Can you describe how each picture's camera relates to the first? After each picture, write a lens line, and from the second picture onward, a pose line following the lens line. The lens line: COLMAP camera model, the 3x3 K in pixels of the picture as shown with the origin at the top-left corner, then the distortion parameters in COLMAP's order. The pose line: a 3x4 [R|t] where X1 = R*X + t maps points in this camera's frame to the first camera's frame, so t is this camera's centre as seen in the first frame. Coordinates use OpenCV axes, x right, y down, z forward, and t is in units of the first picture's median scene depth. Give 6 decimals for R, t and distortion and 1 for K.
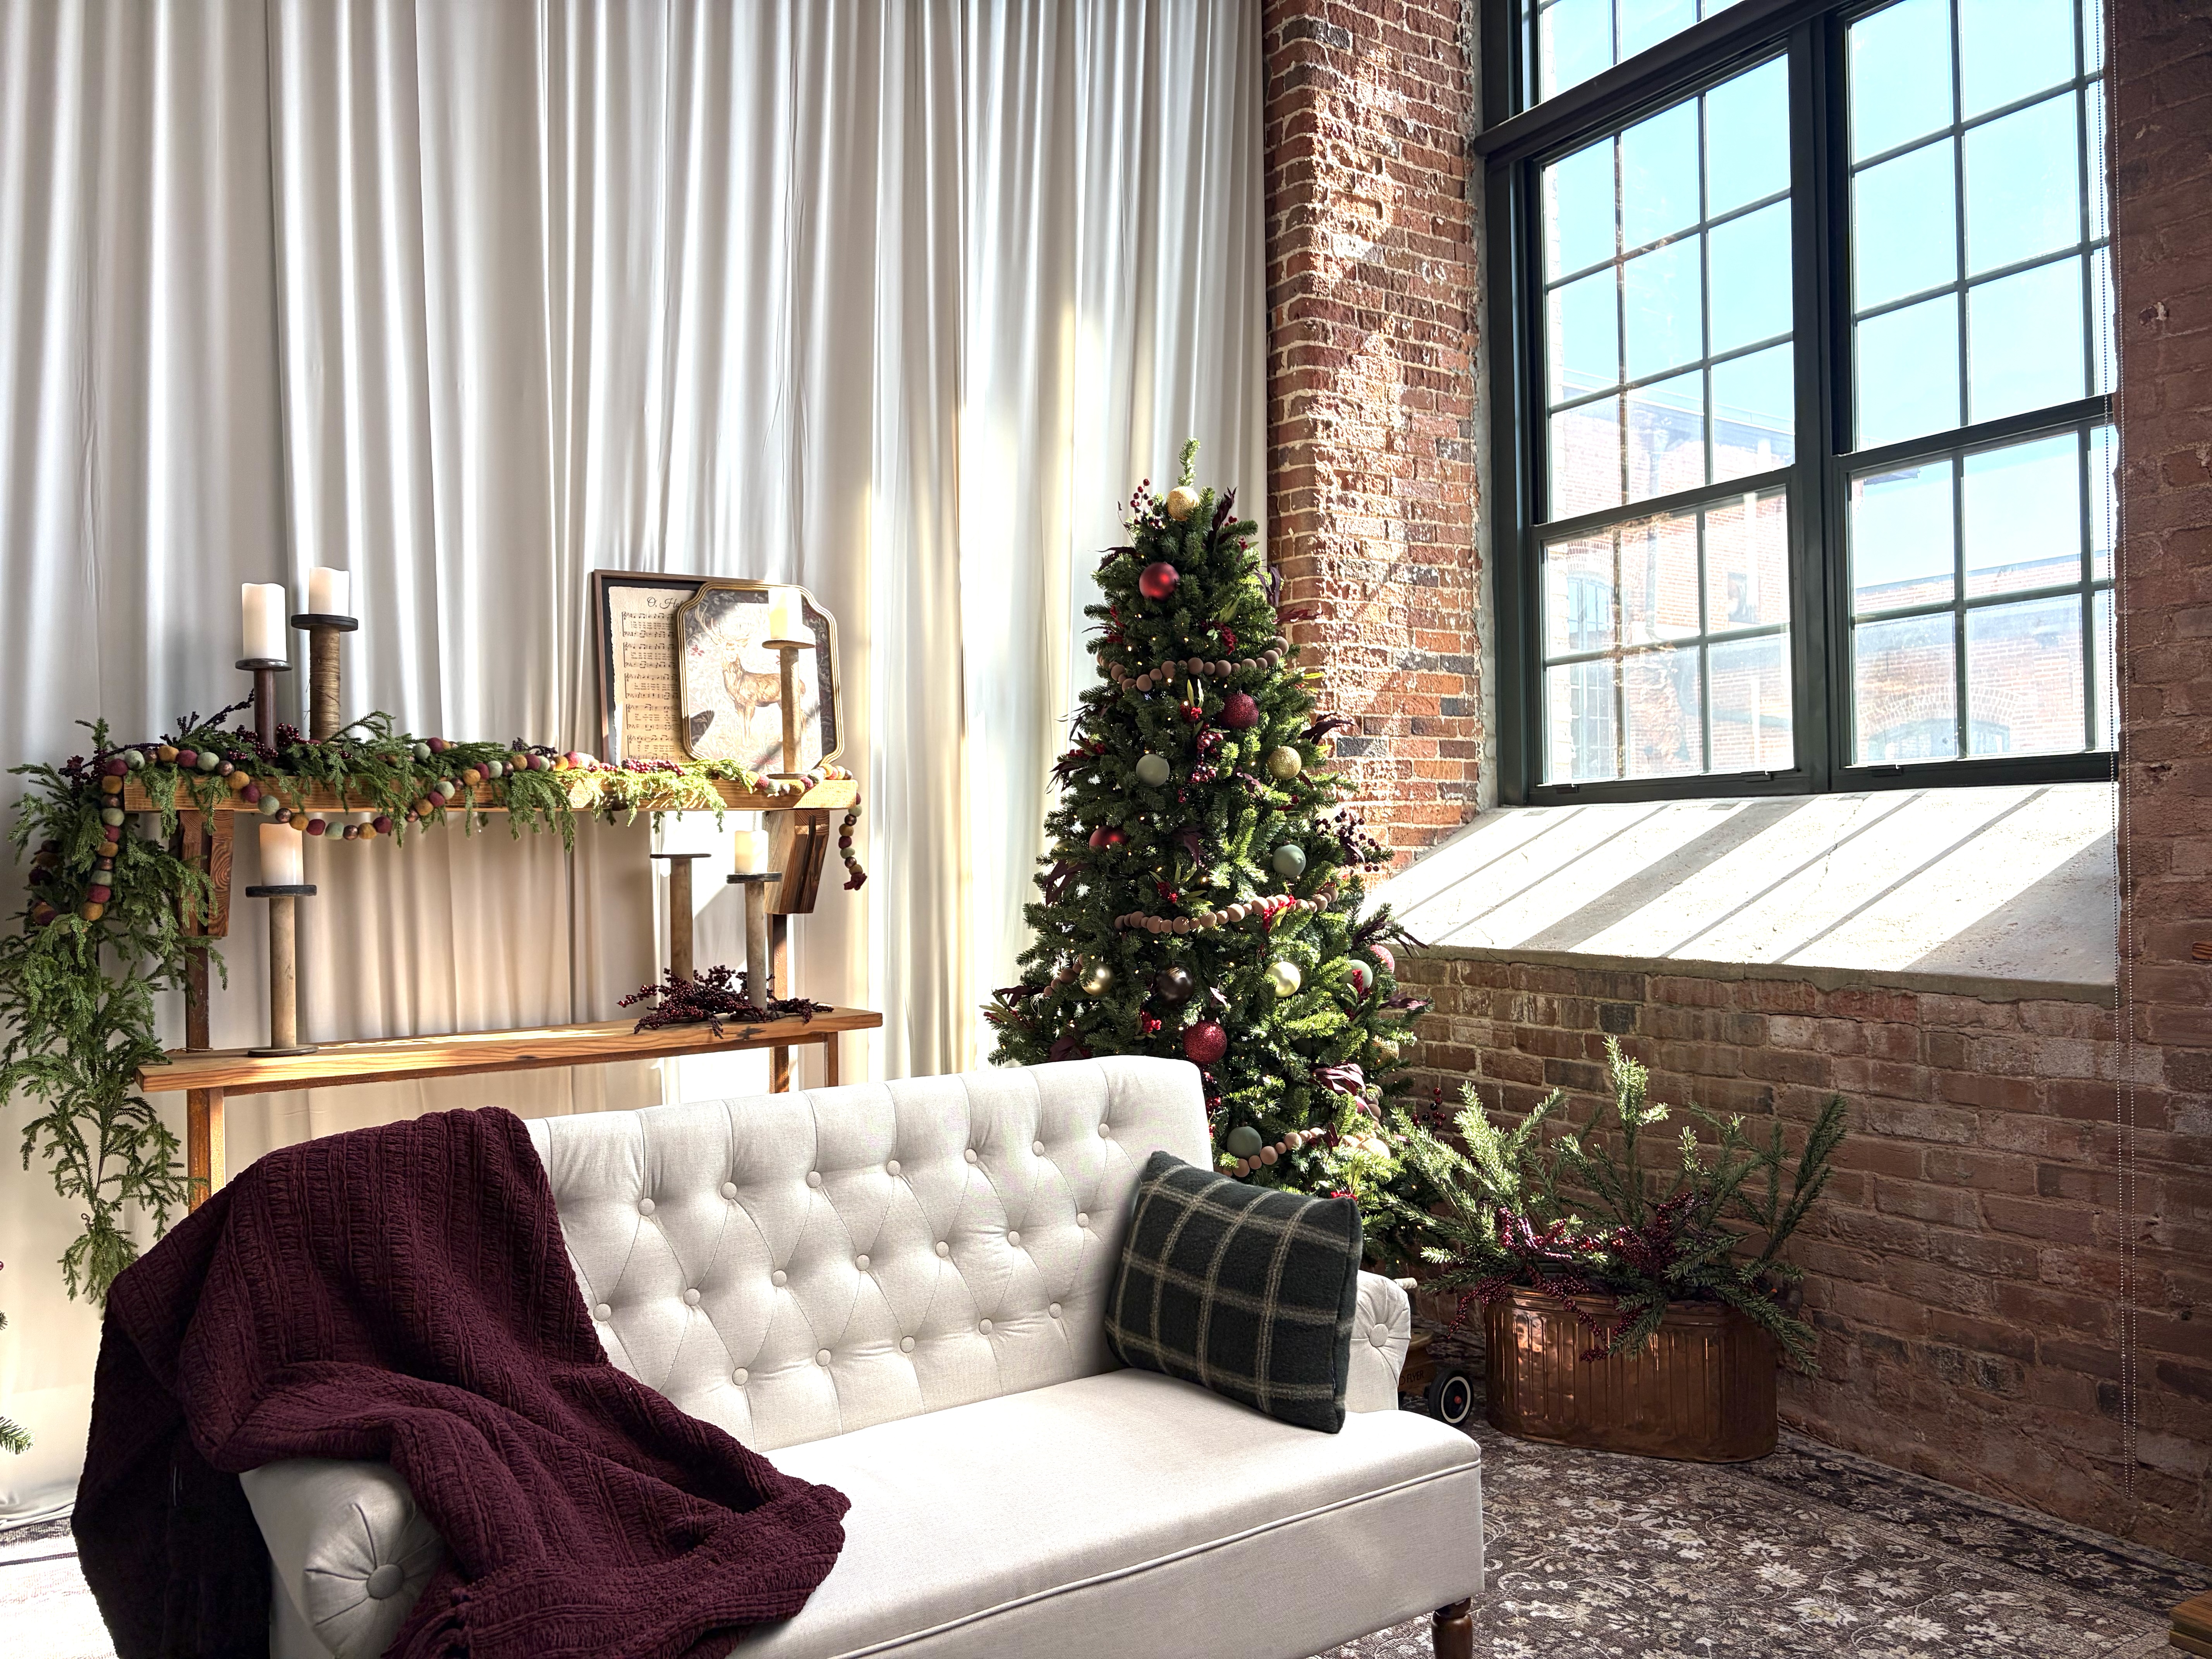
lens RADIAL K [[1663.3, 0, 1117.6], [0, 1663.3, 828.2], [0, 0, 1]] dist [0.048541, -0.058759]
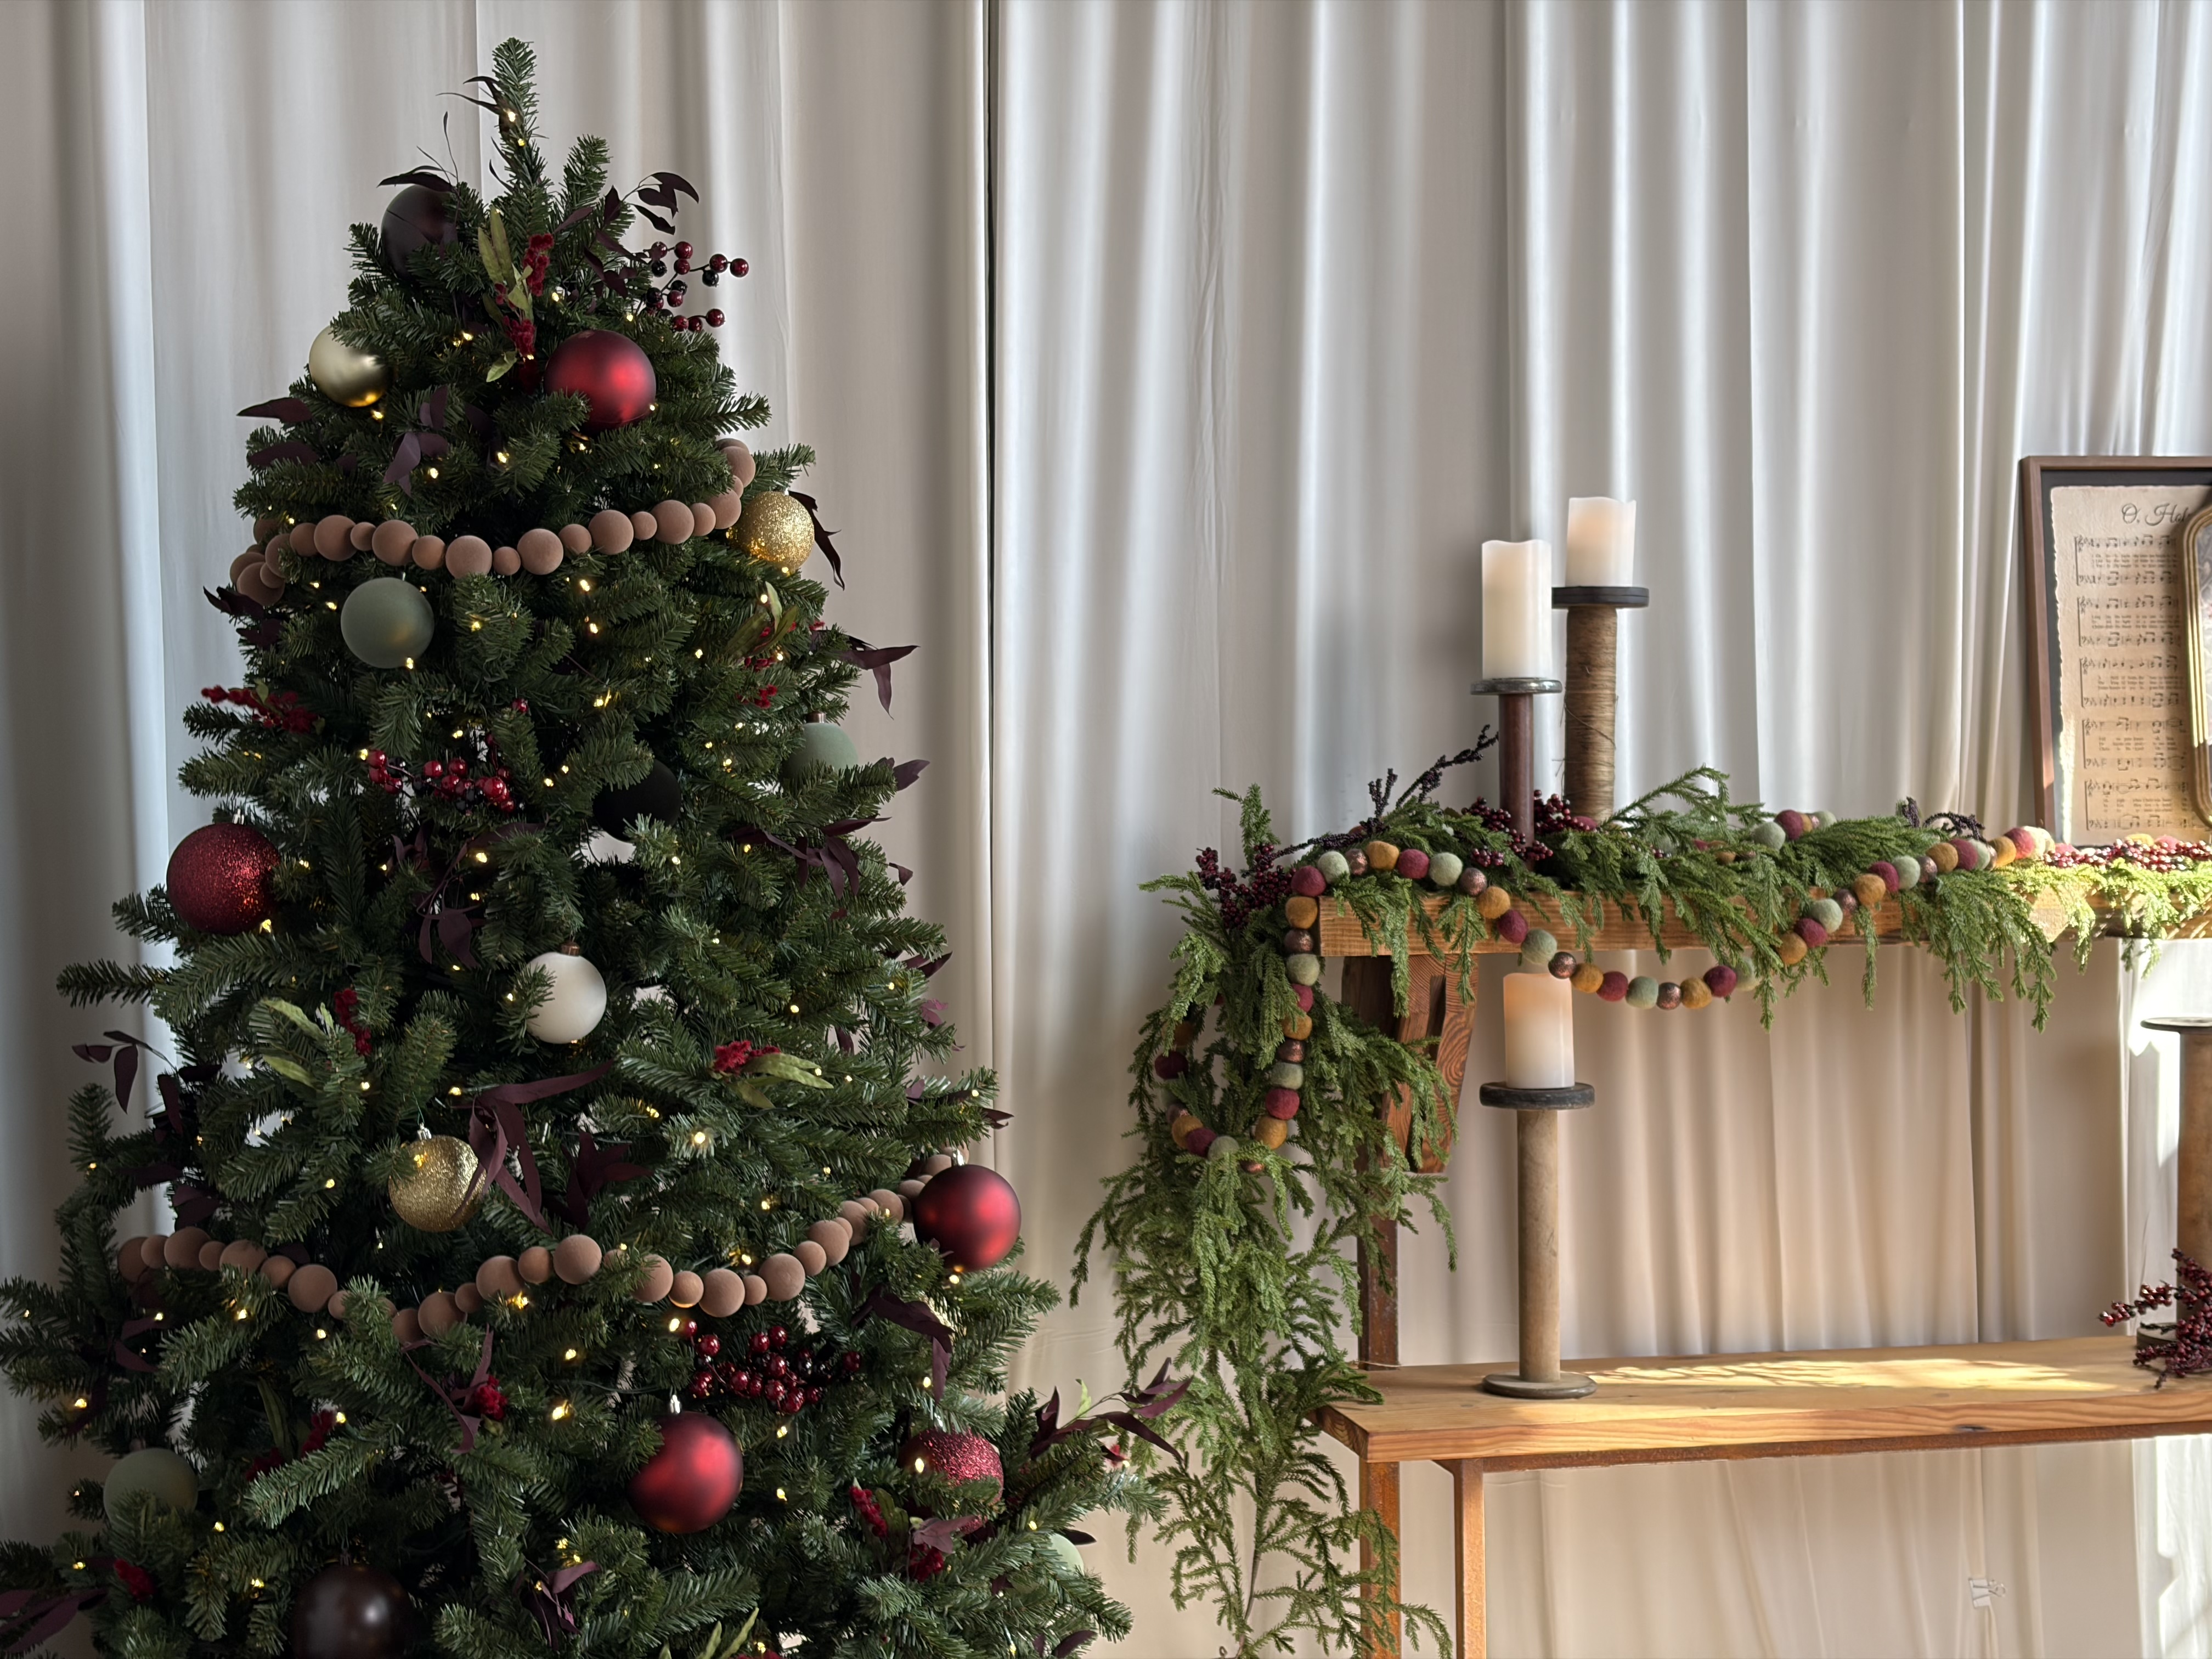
lens RADIAL K [[3322.1, 0, 1147.2], [0, 3322.1, 863.3], [0, 0, 1]] dist [0.075042, 0.000000]
pose [[0.934401, 0.022833, -0.355491, -0.205340], [-0.008182, 0.999056, 0.042663, -0.074435], [0.356130, -0.036956, 0.933705, -0.055835]]
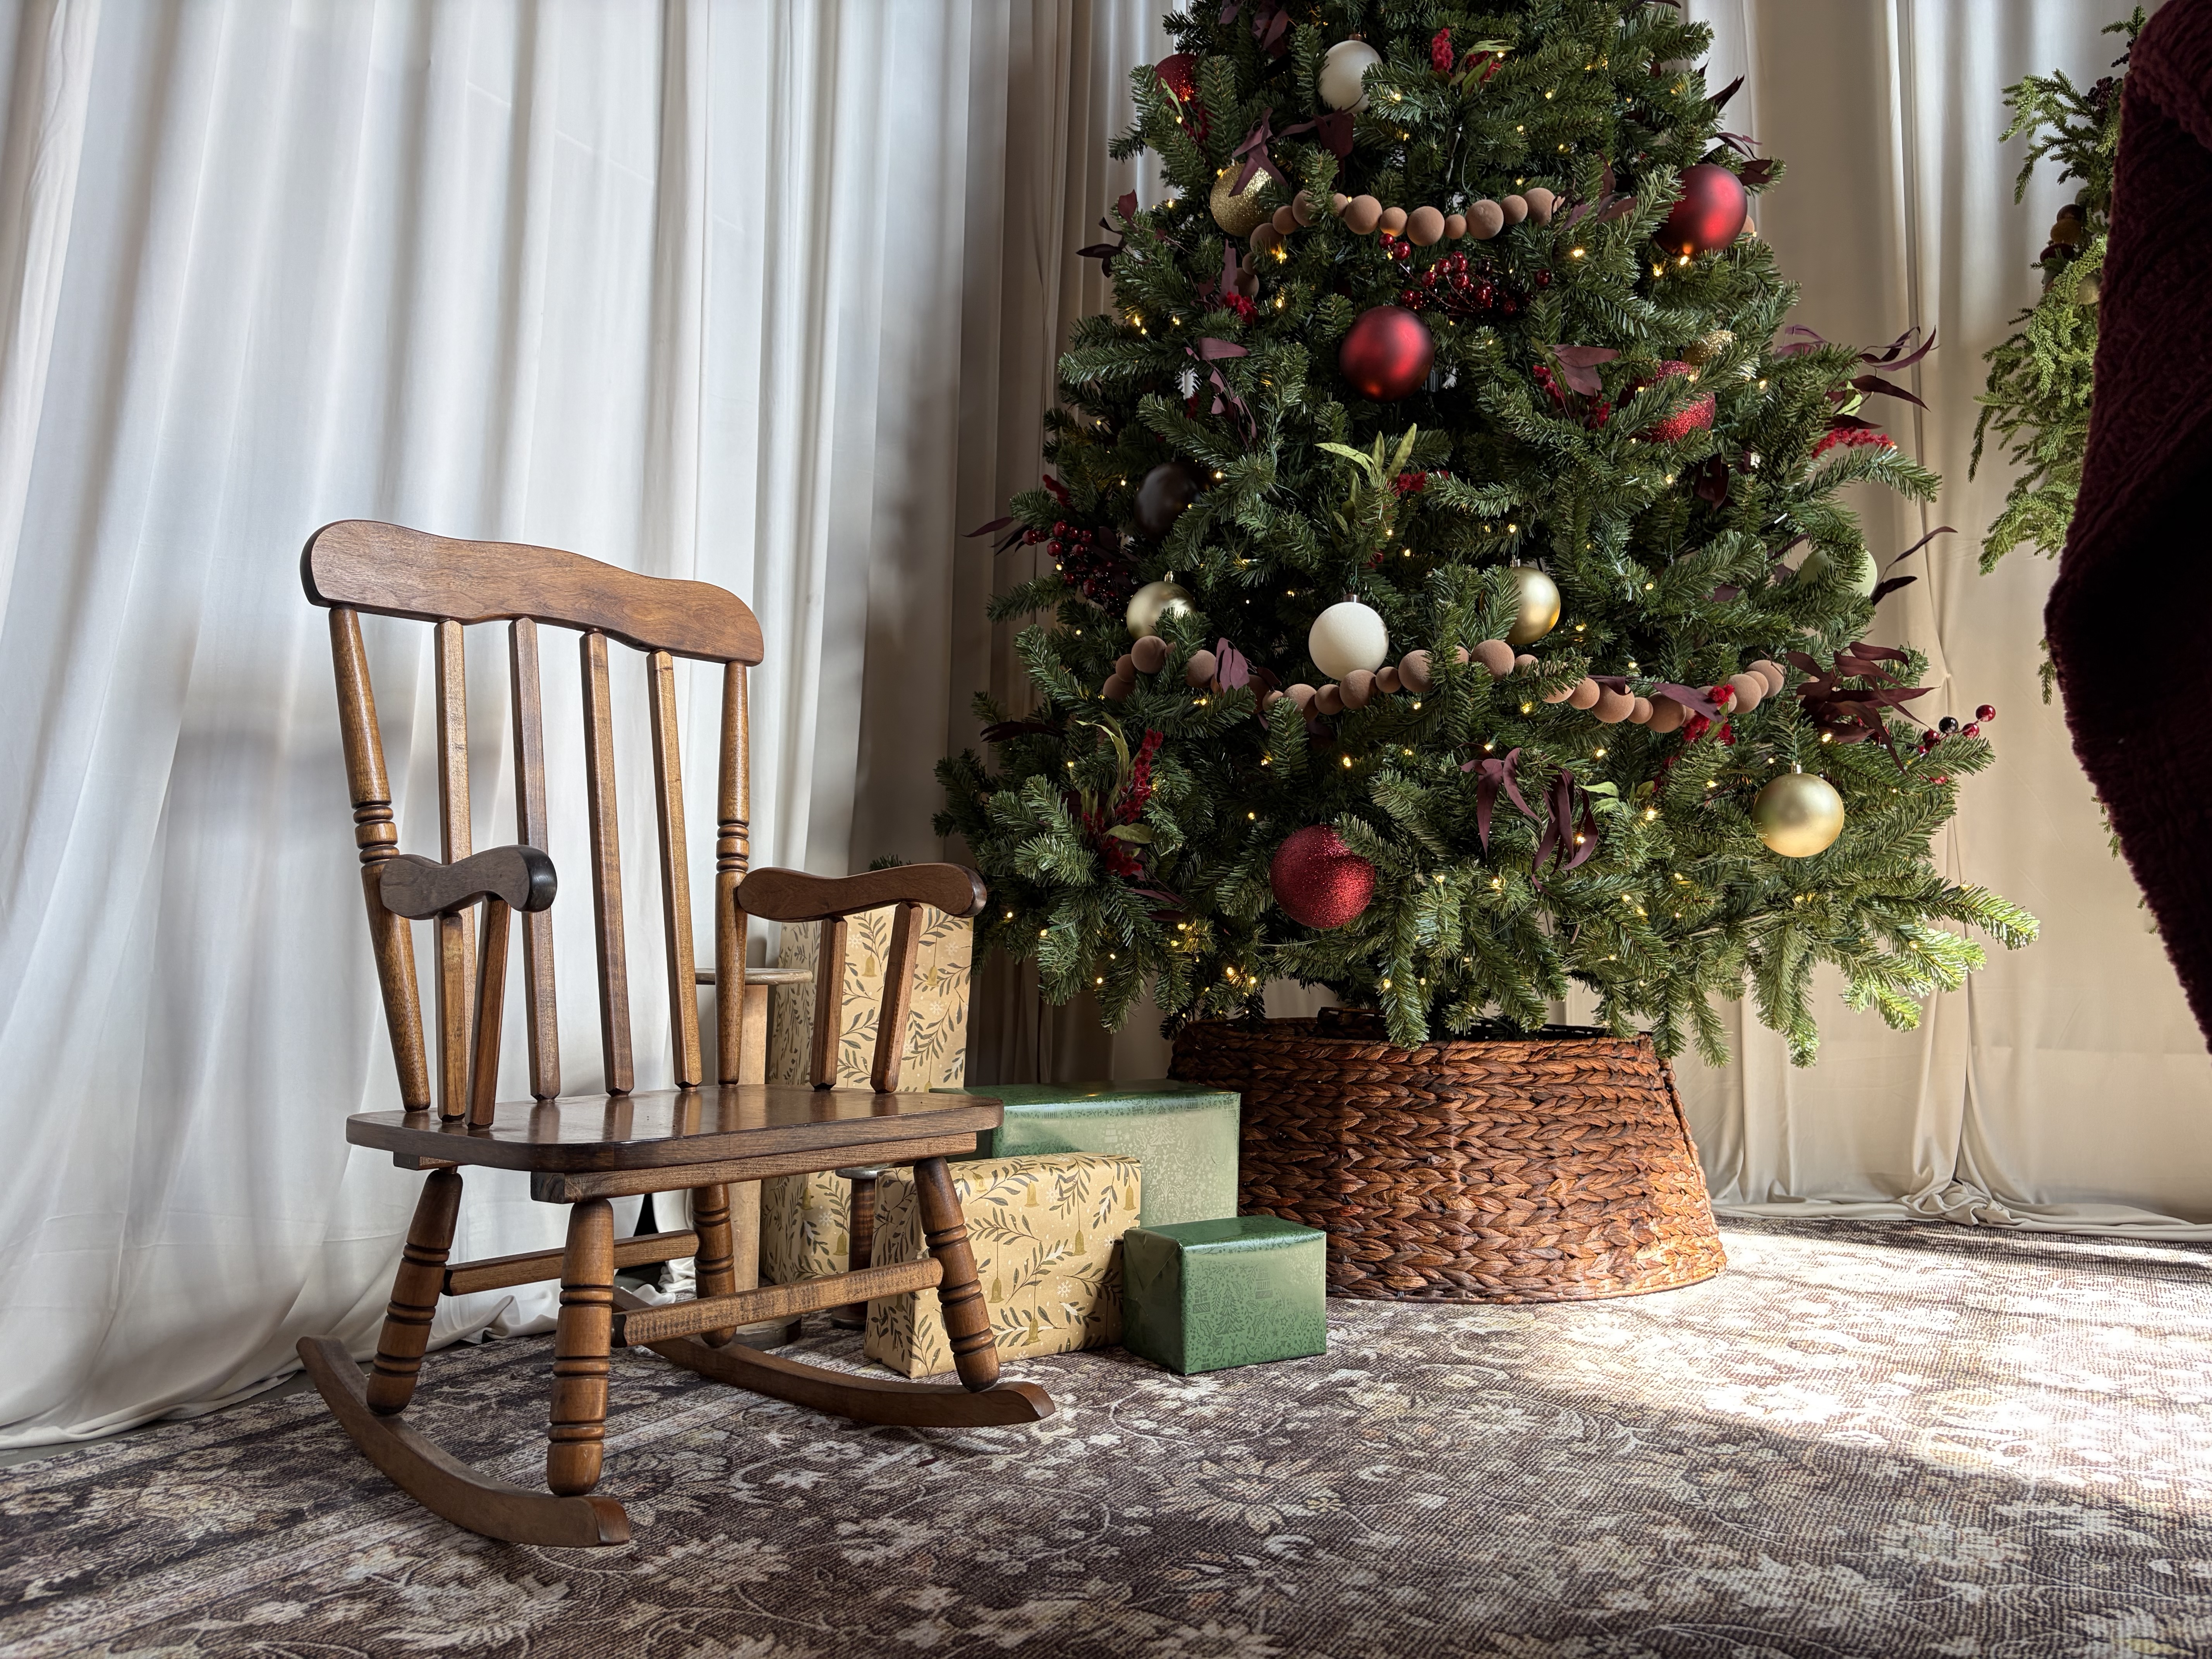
lens RADIAL K [[1663.3, 0, 1096.8], [0, 1663.3, 815.3], [0, 0, 1]] dist [0.048541, -0.058759]
pose [[0.443620, -0.053139, -0.894638, -0.182803], [0.002268, 0.998304, -0.058172, 0.243044], [0.896212, 0.023777, 0.442988, 0.306213]]
